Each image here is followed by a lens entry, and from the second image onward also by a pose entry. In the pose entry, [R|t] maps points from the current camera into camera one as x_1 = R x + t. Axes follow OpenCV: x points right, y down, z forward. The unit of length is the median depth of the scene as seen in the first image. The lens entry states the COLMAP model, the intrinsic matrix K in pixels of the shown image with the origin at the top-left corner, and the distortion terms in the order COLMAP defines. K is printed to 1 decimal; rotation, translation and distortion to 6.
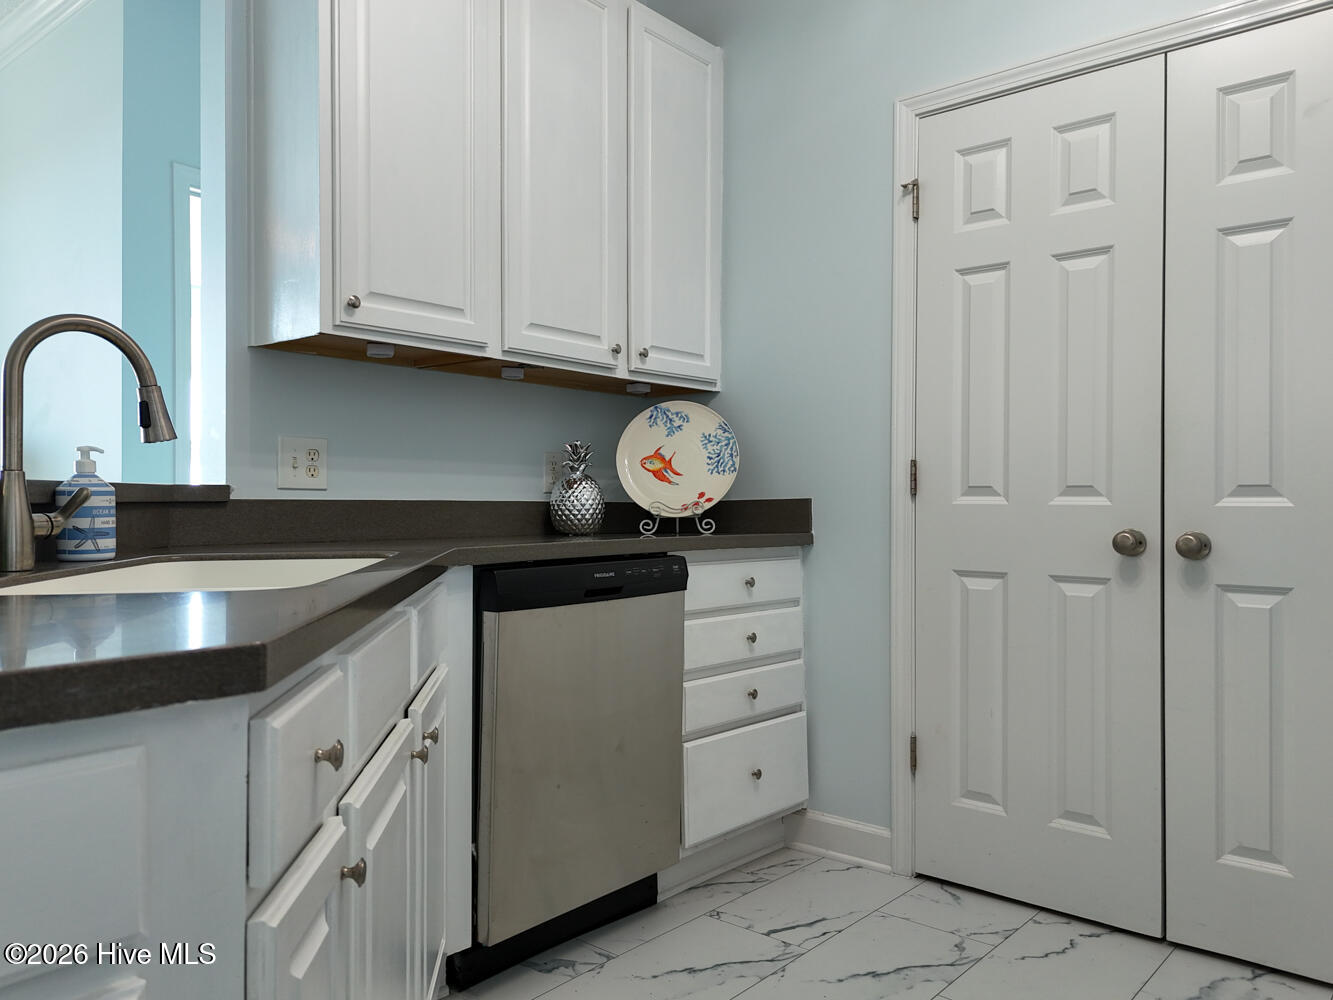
lens RADIAL K [[1003.5, 0, 669.1], [0, 1003.5, 497.5], [0, 0, 1]] dist [0.052102, -0.037847]
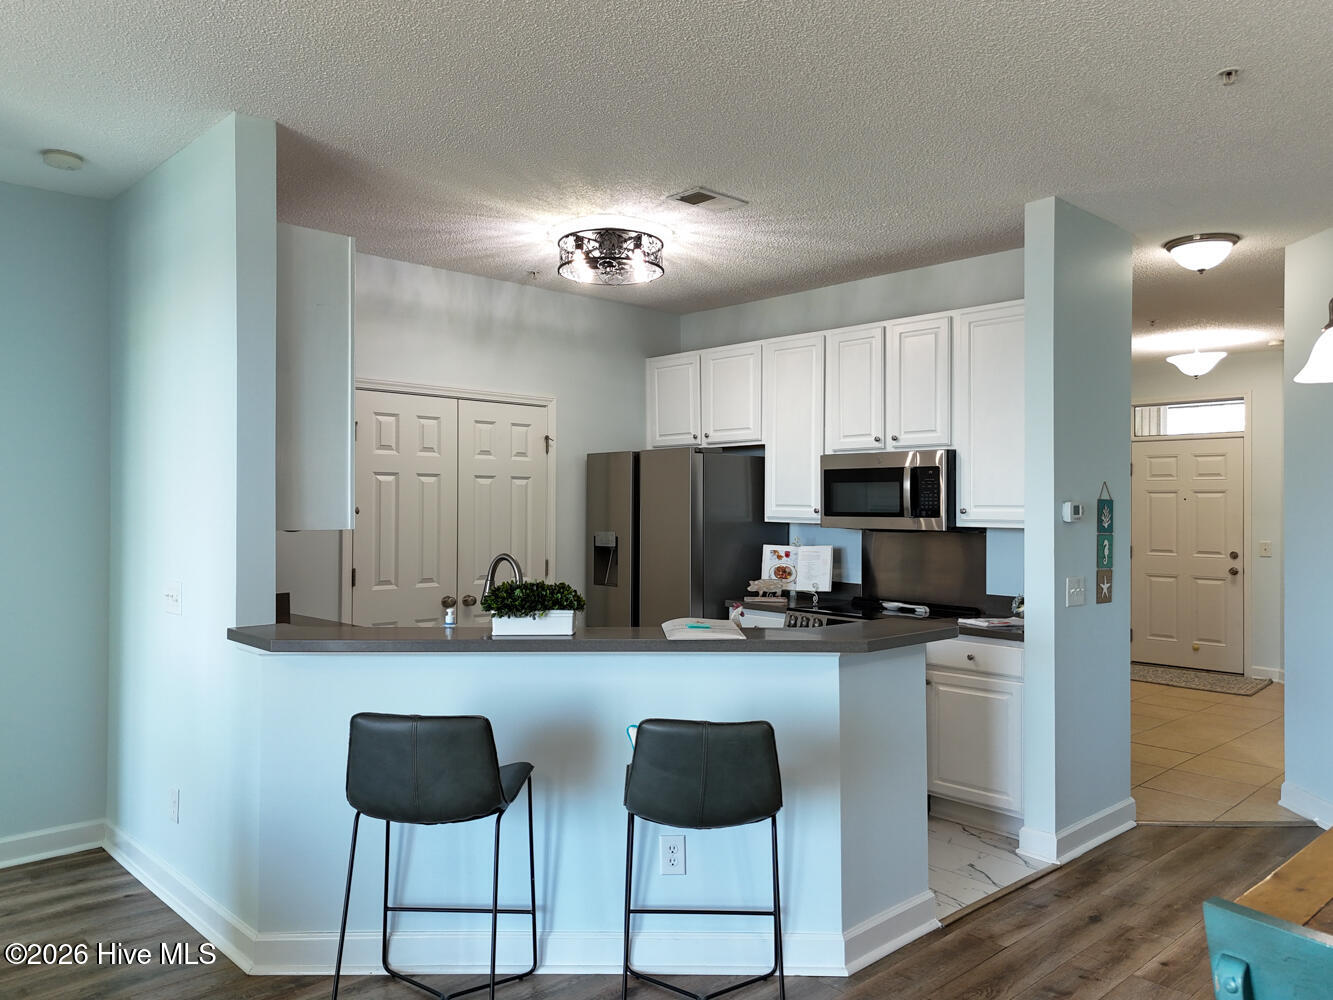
lens RADIAL K [[1003.5, 0, 658.8], [0, 1003.5, 507.0], [0, 0, 1]] dist [0.052102, -0.037847]
pose [[0.109311, -0.006967, 0.993983, -1.784251], [-0.005134, 0.999958, 0.007574, -0.191886], [-0.993994, -0.005931, 0.109270, 0.248034]]
